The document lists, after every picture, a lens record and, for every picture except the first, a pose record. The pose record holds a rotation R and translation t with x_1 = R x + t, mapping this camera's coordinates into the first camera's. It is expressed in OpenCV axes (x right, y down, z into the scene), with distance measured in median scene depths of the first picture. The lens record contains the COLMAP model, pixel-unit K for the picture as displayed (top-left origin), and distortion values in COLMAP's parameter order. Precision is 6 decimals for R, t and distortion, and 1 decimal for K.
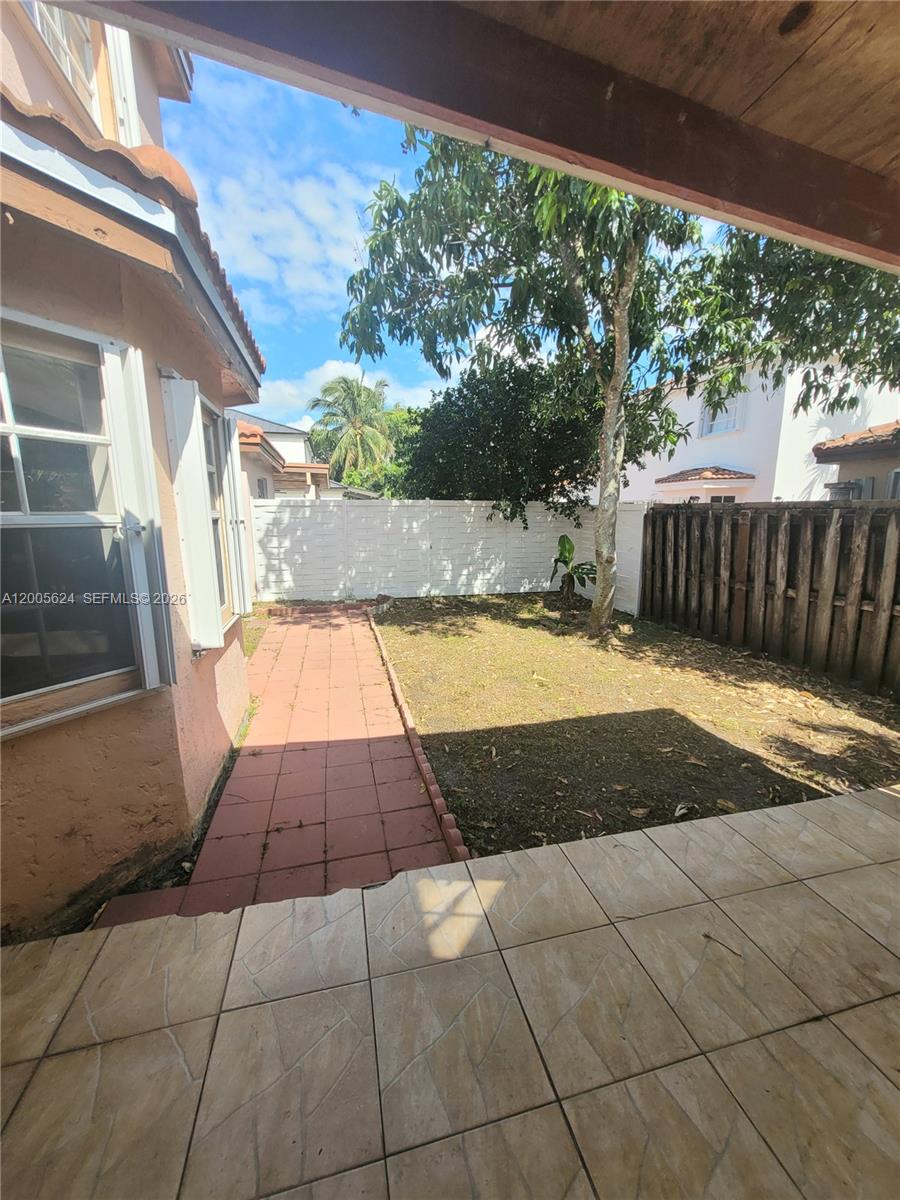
lens RADIAL K [[467.7, 0, 448.2], [0, 467.7, 599.1], [0, 0, 1]] dist [0.004531, -0.000922]
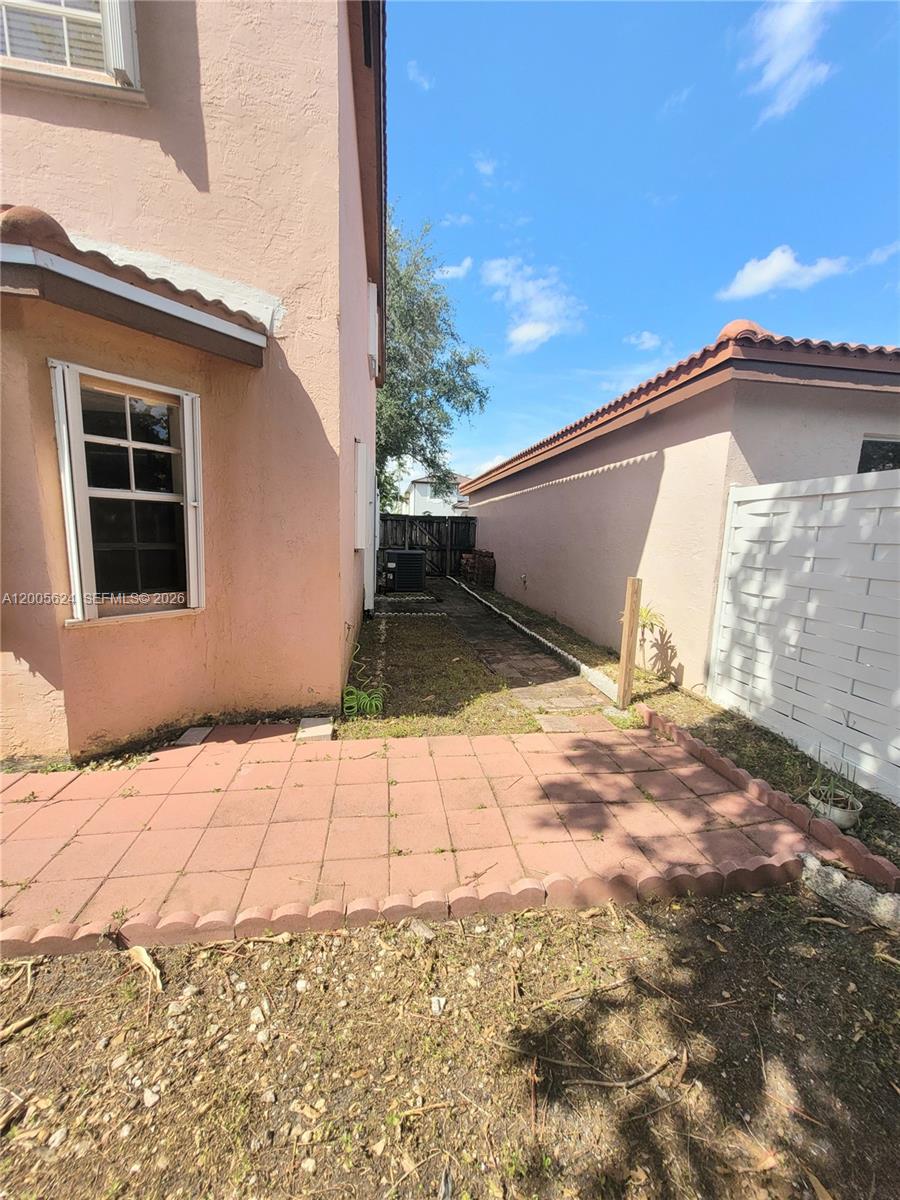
lens RADIAL K [[467.7, 0, 453.9], [0, 467.7, 604.0], [0, 0, 1]] dist [0.004531, -0.000922]
pose [[-0.095833, 0.153839, -0.983438, 0.141398], [-0.214043, 0.961688, 0.171295, -0.192216], [0.972112, 0.226914, -0.059233, 1.237665]]
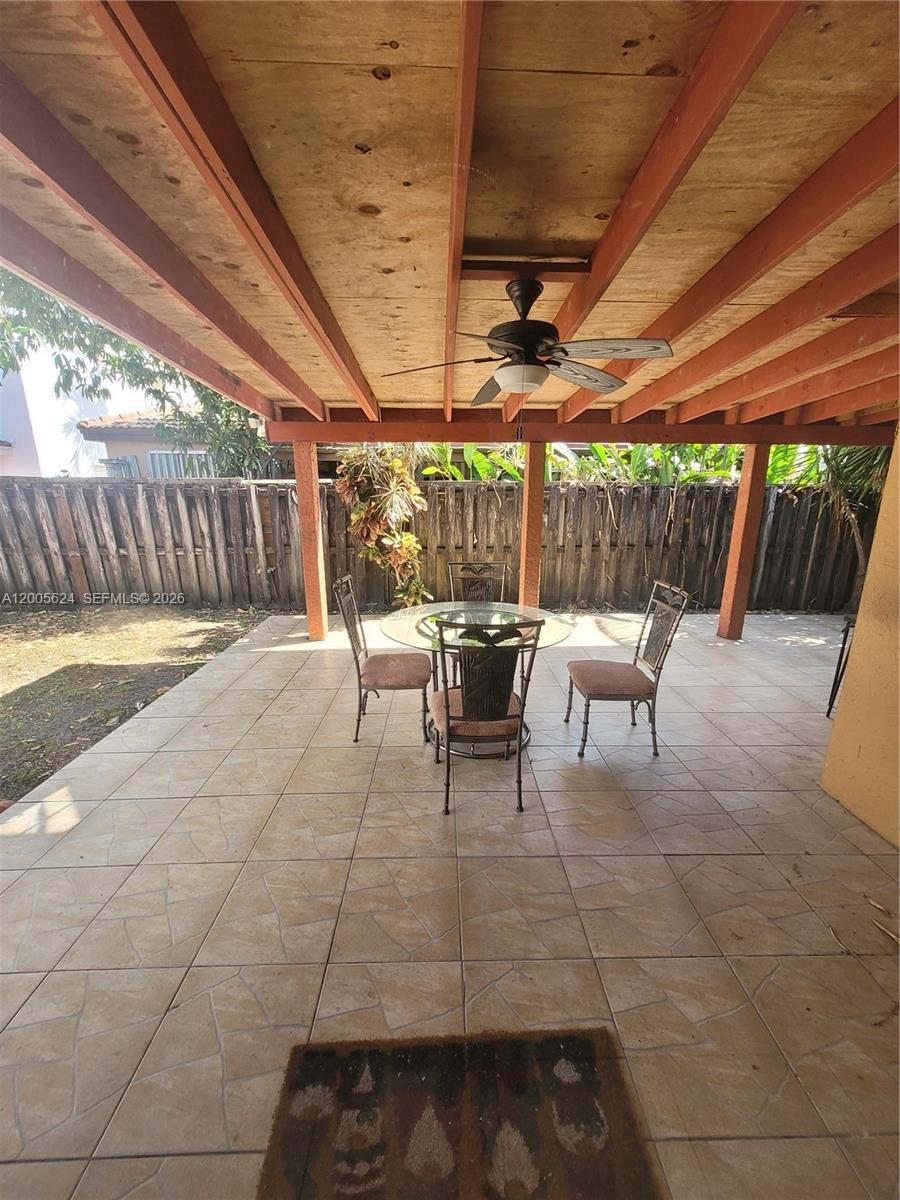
lens RADIAL K [[467.7, 0, 458.7], [0, 467.7, 602.2], [0, 0, 1]] dist [0.004531, -0.000922]
pose [[0.219731, -0.239775, 0.945635, -0.294293], [0.171950, 0.963668, 0.204392, 0.015603], [-0.960287, 0.117691, 0.252977, -0.166036]]
